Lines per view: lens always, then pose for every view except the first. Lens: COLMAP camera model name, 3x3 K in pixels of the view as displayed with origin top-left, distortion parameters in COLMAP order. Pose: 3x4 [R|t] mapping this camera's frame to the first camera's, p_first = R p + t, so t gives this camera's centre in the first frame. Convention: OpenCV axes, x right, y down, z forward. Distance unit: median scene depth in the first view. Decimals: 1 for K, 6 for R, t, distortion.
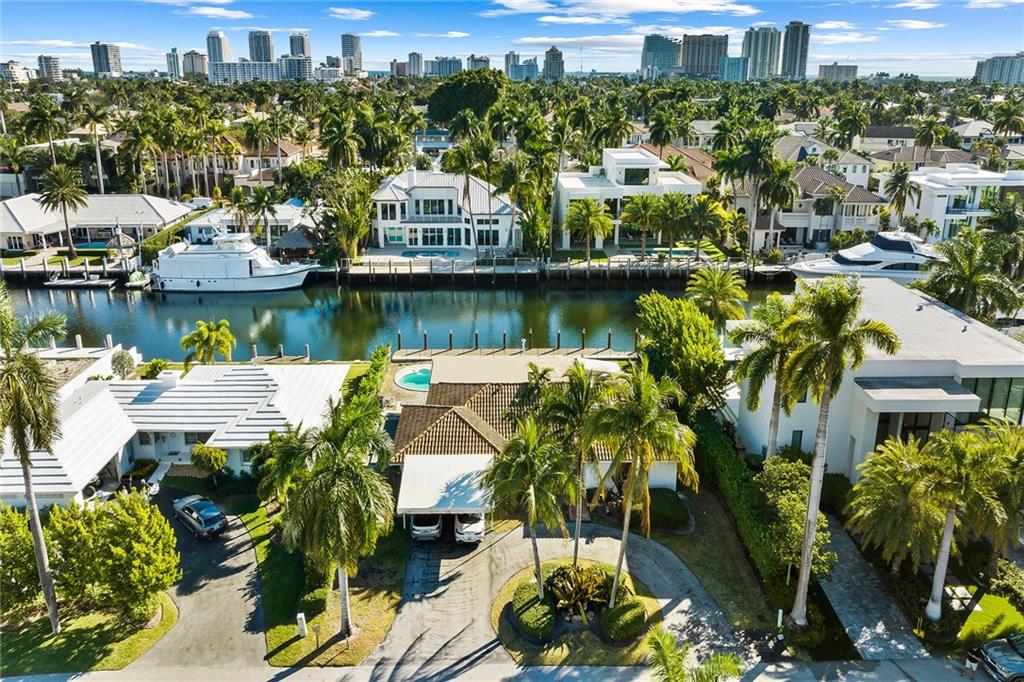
lens RADIAL K [[727.3, 0, 511.4], [0, 727.3, 271.5], [0, 0, 1]] dist [-0.017753, 0.002712]
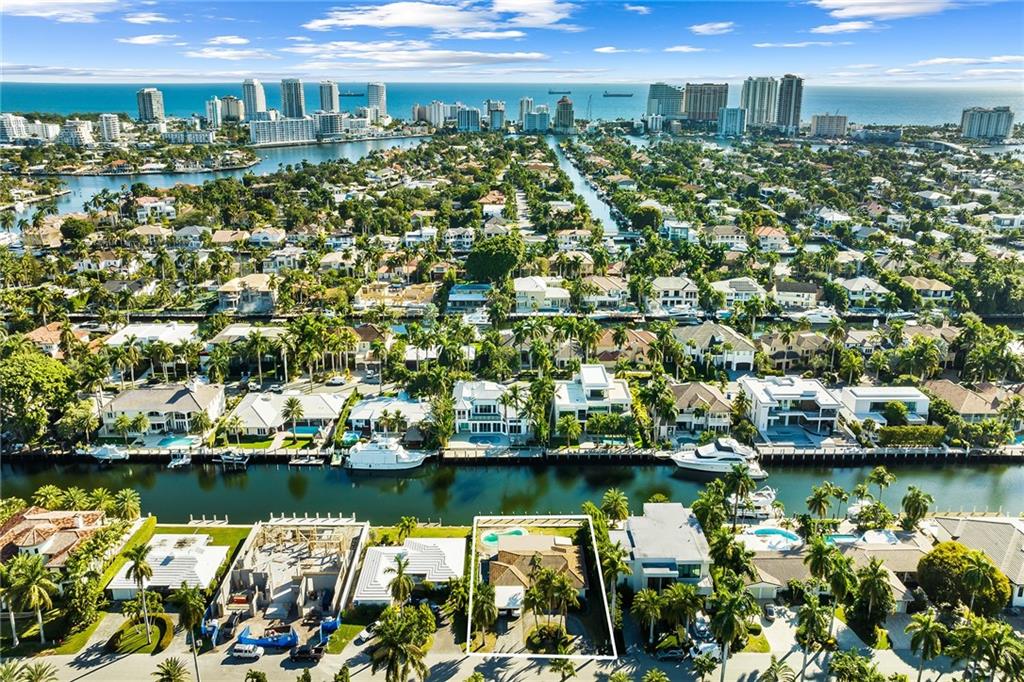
lens RADIAL K [[727.3, 0, 511.4], [0, 727.3, 271.5], [0, 0, 1]] dist [-0.017753, 0.002712]
pose [[0.999844, 0.003896, -0.017209, -0.012849], [-0.004094, 0.999926, -0.011471, -0.462601], [0.017163, 0.011540, 0.999786, -0.921397]]
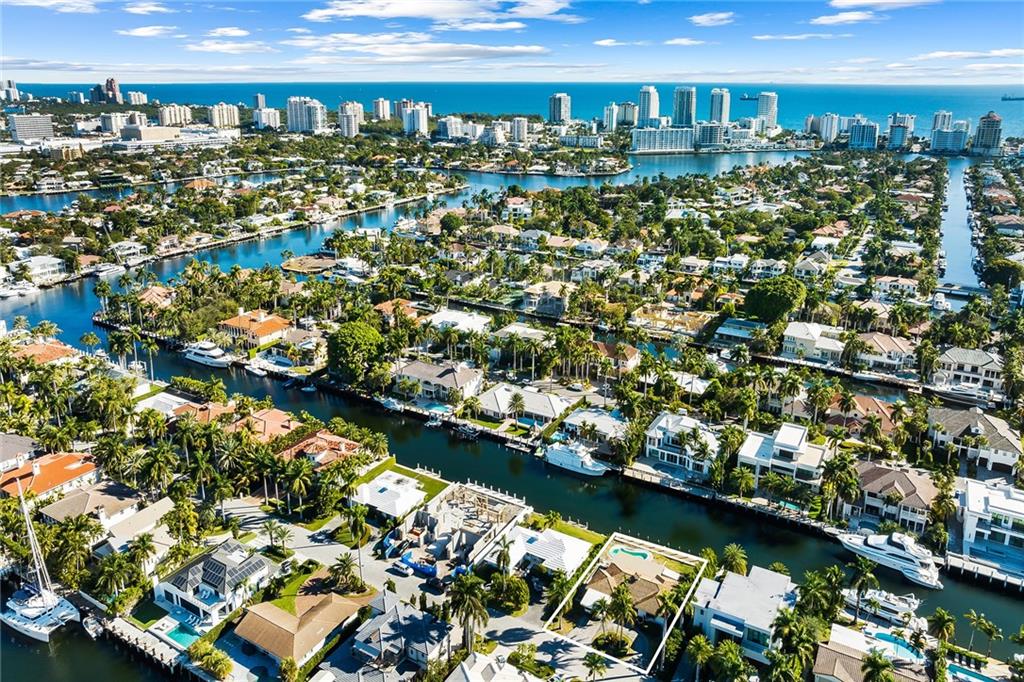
lens RADIAL K [[727.3, 0, 511.4], [0, 727.3, 271.5], [0, 0, 1]] dist [-0.017753, 0.002712]
pose [[0.847656, 0.136083, -0.512798, 0.517321], [-0.142439, 0.989432, 0.027117, -0.600875], [0.511069, 0.050057, 0.858081, -1.058184]]
